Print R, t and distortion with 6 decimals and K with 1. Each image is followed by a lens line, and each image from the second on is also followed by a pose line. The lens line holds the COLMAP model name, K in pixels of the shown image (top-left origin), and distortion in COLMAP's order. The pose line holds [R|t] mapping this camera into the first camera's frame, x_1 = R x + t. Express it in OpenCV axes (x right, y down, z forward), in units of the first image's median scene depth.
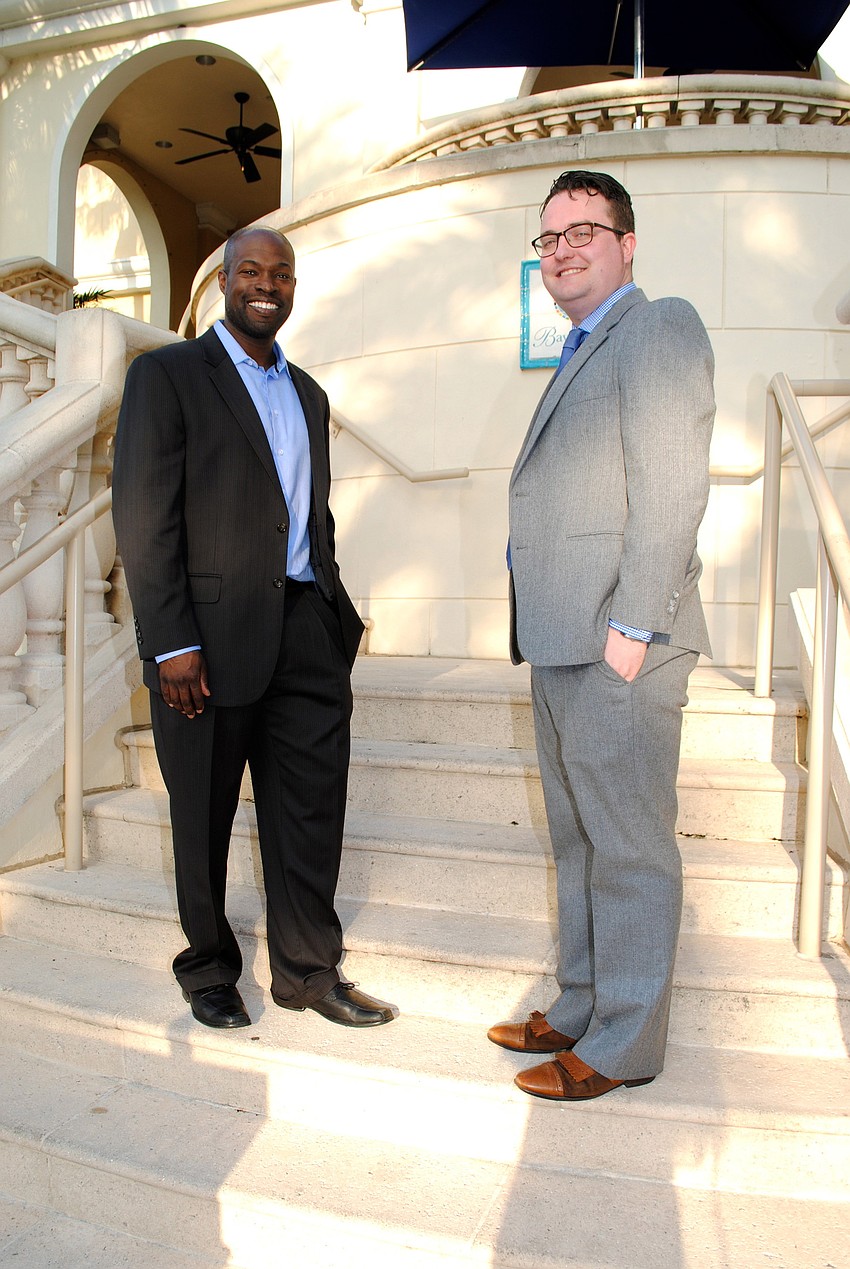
lens RADIAL K [[977.0, 0, 425.0], [0, 977.0, 634.5], [0, 0, 1]] dist [-0.032564, -0.004802]
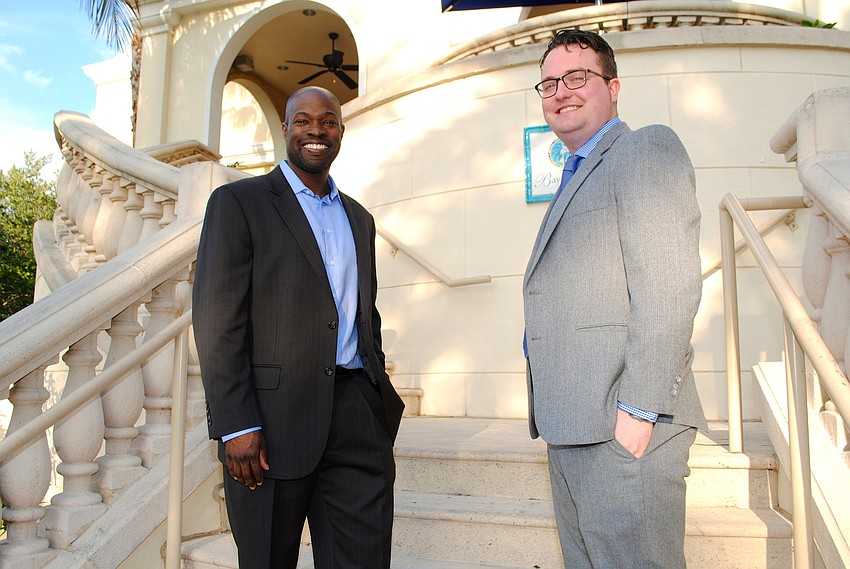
lens RADIAL K [[654.4, 0, 423.8], [0, 654.4, 270.8], [0, 0, 1]] dist [-0.032564, -0.004802]
pose [[0.997904, -0.023677, -0.060233, 0.010710], [0.012594, 0.983927, -0.178129, -0.022666], [0.063482, 0.176997, 0.982162, 0.154990]]
